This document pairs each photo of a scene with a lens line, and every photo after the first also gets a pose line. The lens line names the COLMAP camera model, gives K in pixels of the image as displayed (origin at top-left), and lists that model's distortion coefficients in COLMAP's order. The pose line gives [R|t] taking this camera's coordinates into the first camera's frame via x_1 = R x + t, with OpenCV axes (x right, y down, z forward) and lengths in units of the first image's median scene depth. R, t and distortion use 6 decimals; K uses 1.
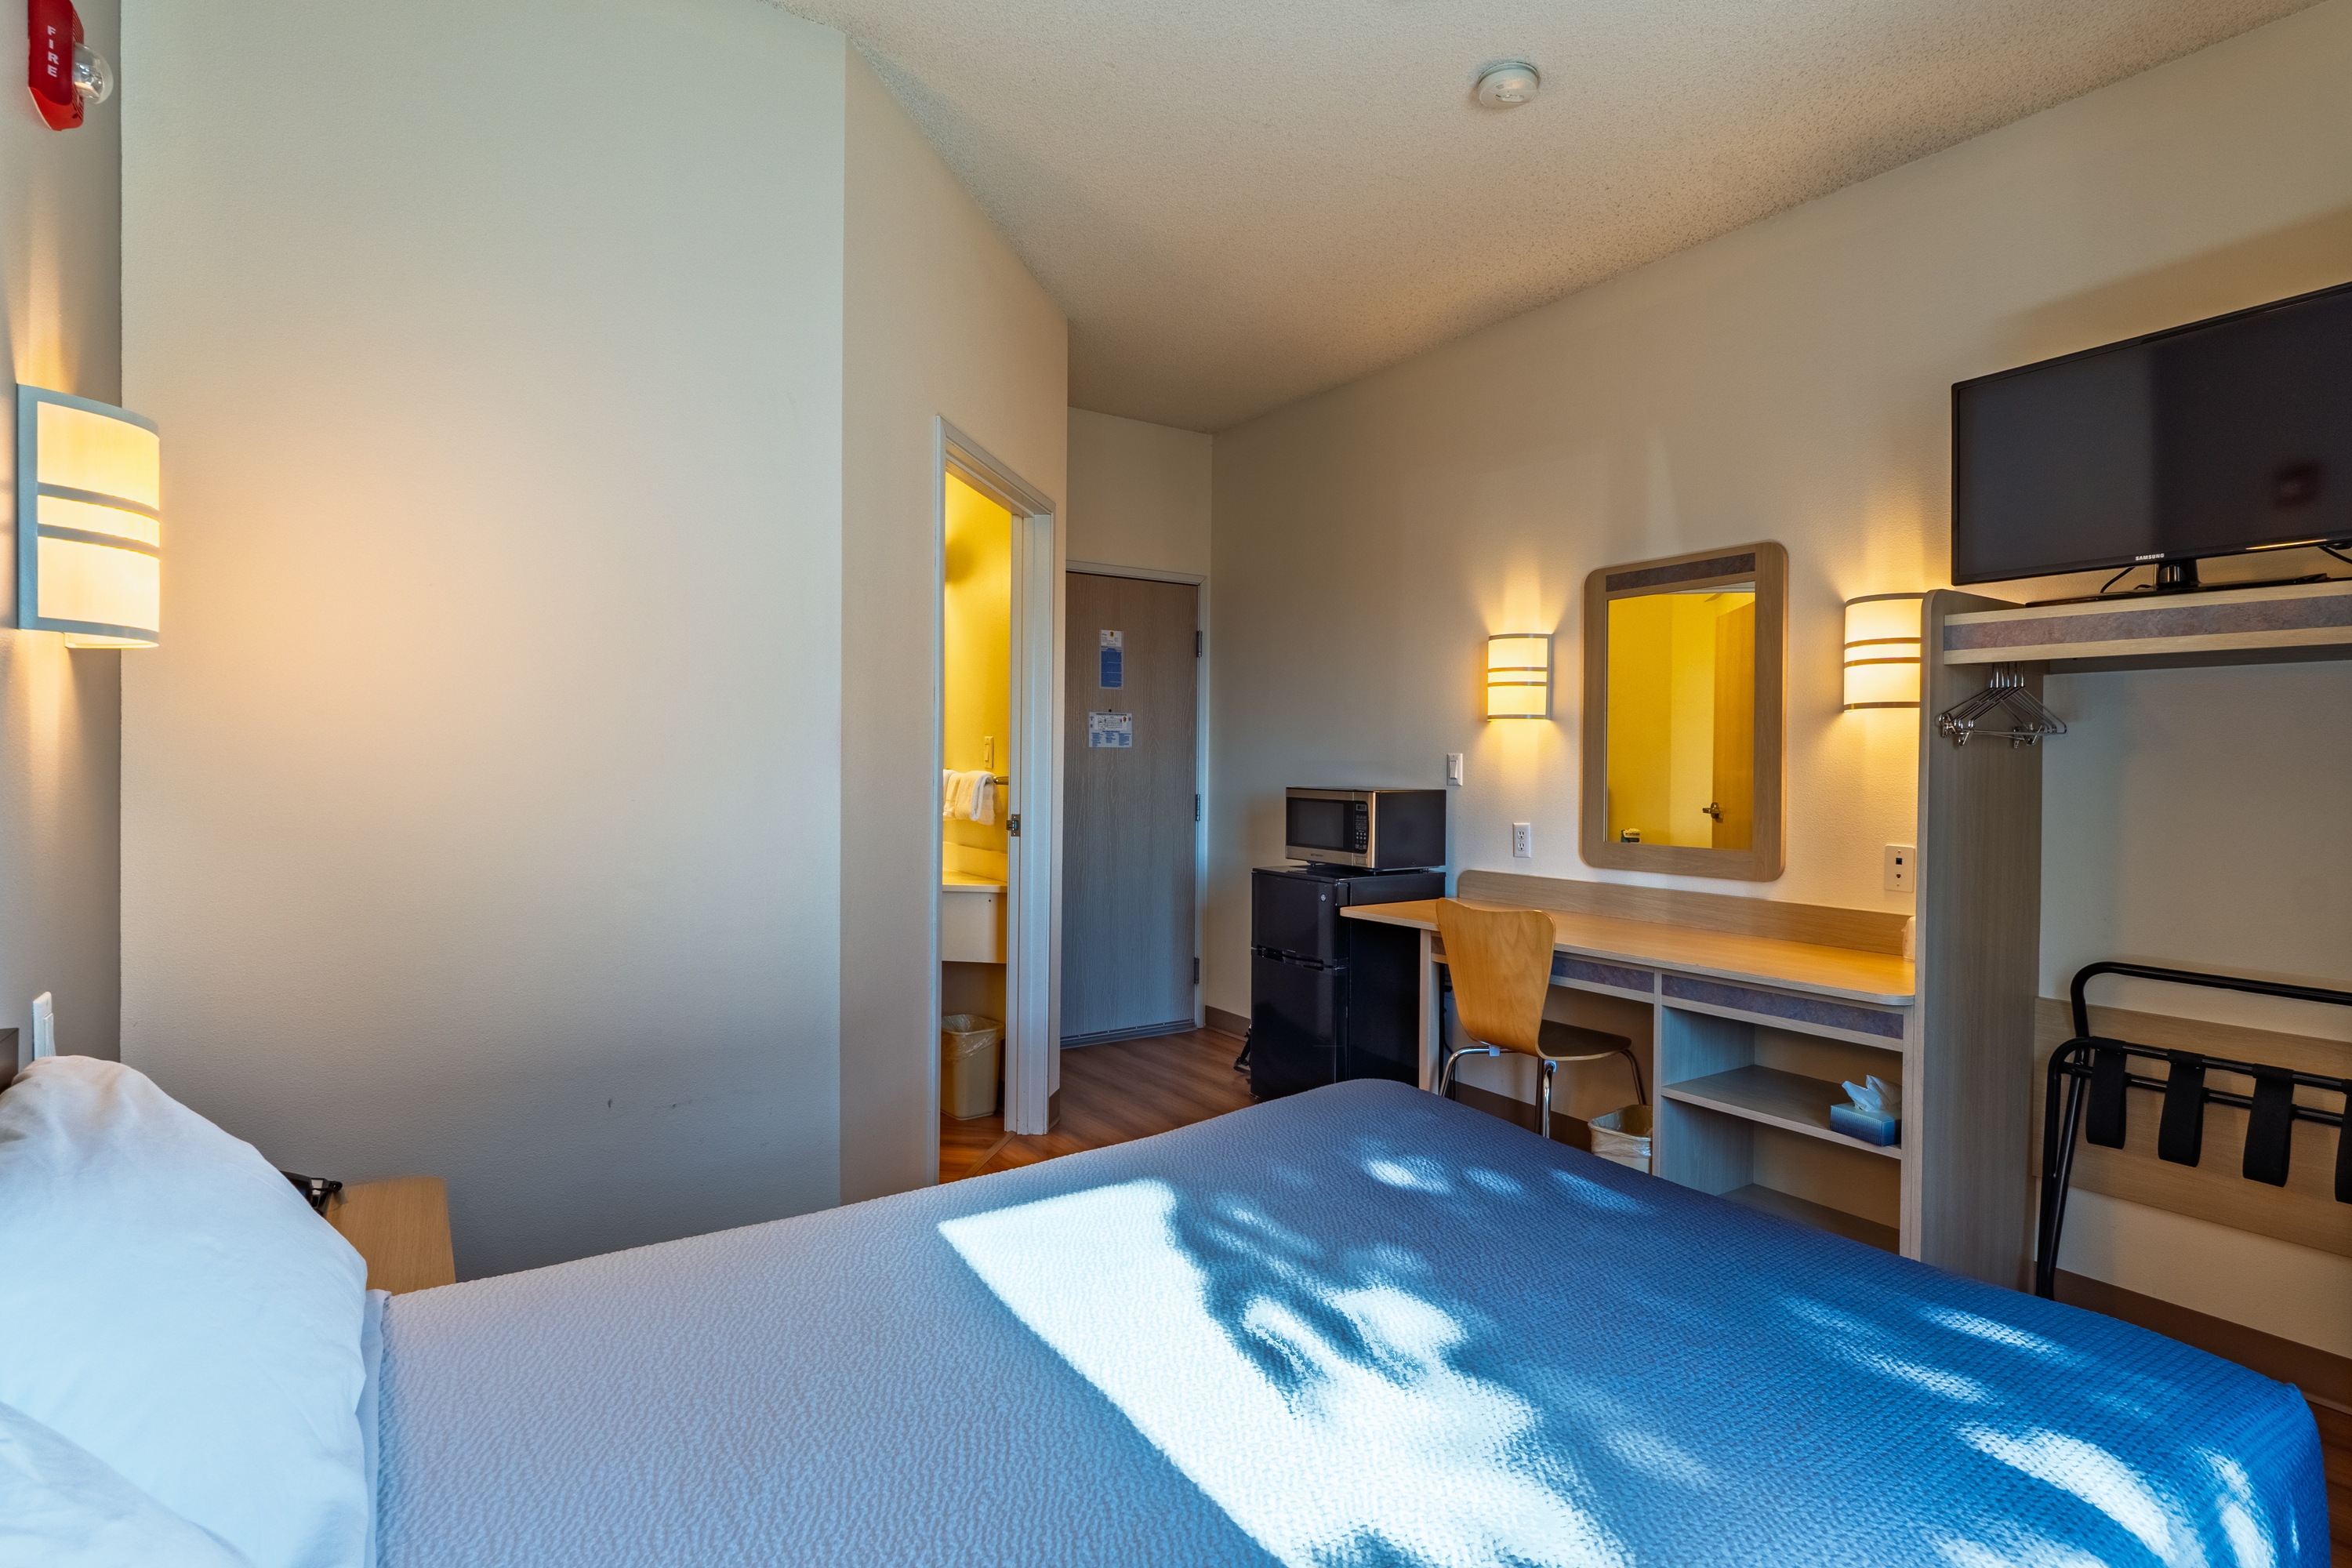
lens RADIAL K [[1158.0, 0, 1193.9], [0, 1158.0, 791.6], [0, 0, 1]] dist [-0.000056, 0.000216]
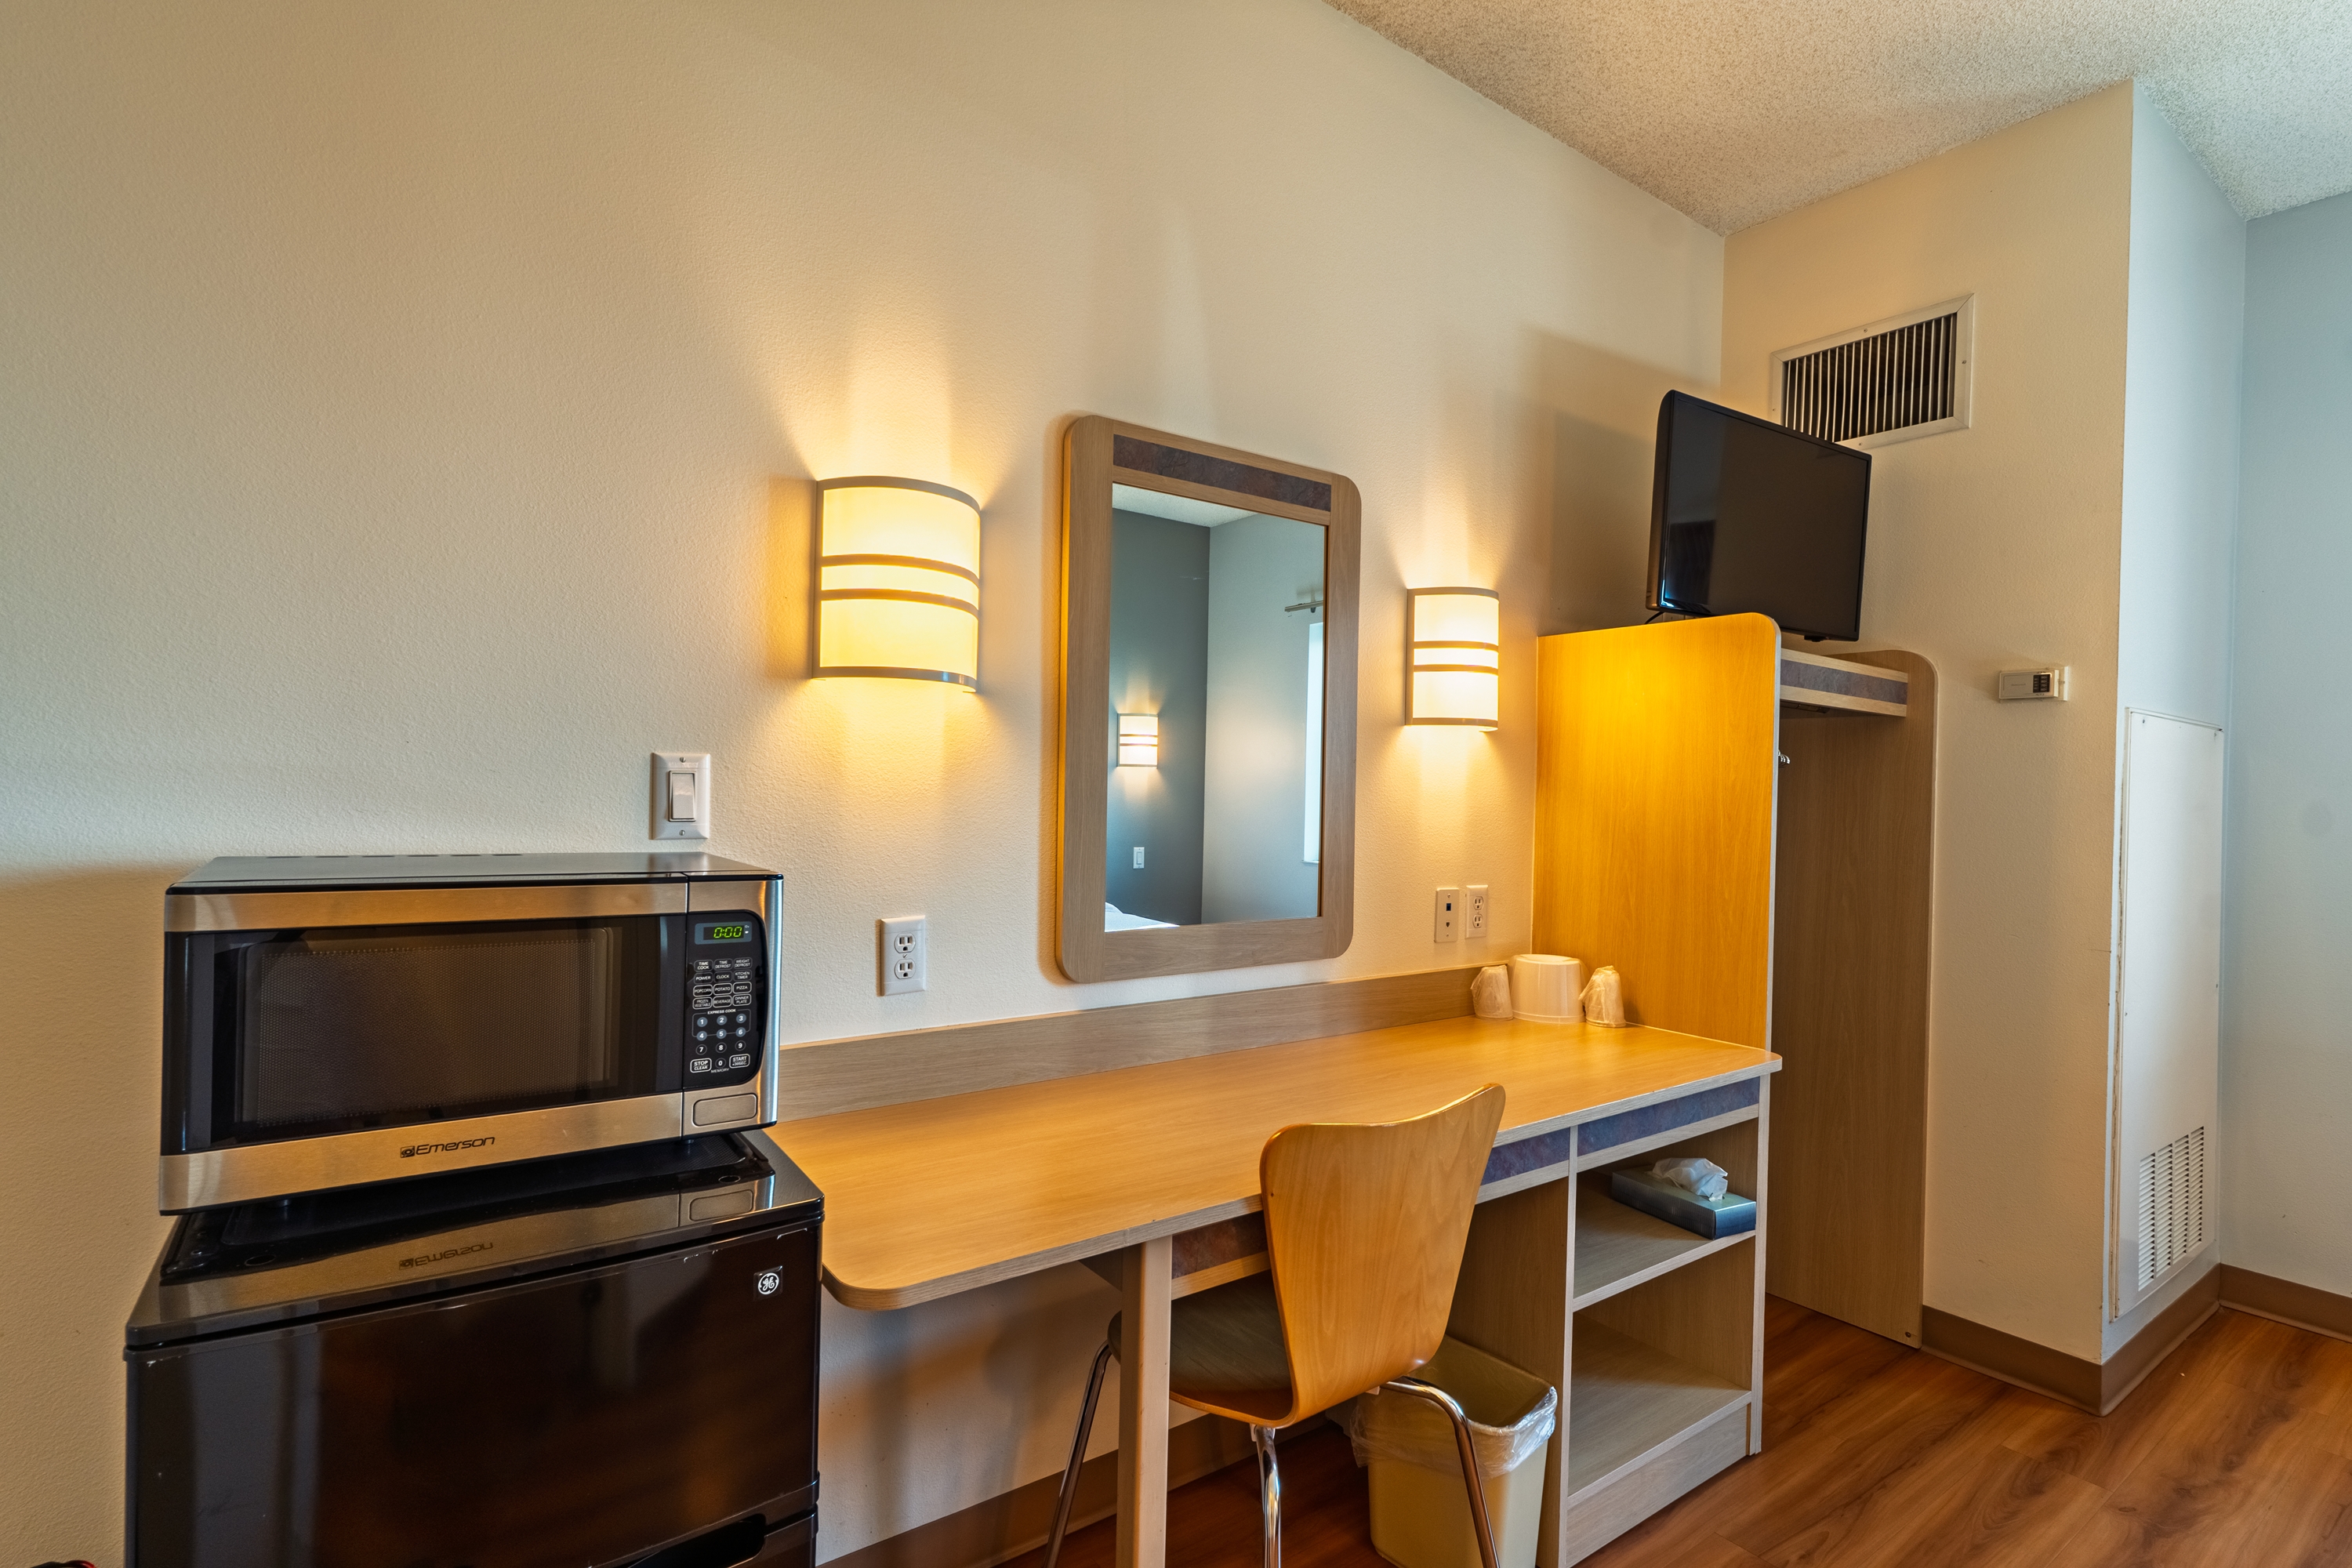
lens RADIAL K [[1120.7, 0, 1182.2], [0, 1120.7, 796.1], [0, 0, 1]] dist [0.002890, 0.000210]
pose [[-0.041813, -0.013479, 0.999035, -0.176513], [0.001287, 0.999907, 0.013545, -0.028578], [-0.999125, 0.001853, -0.041791, 1.072049]]
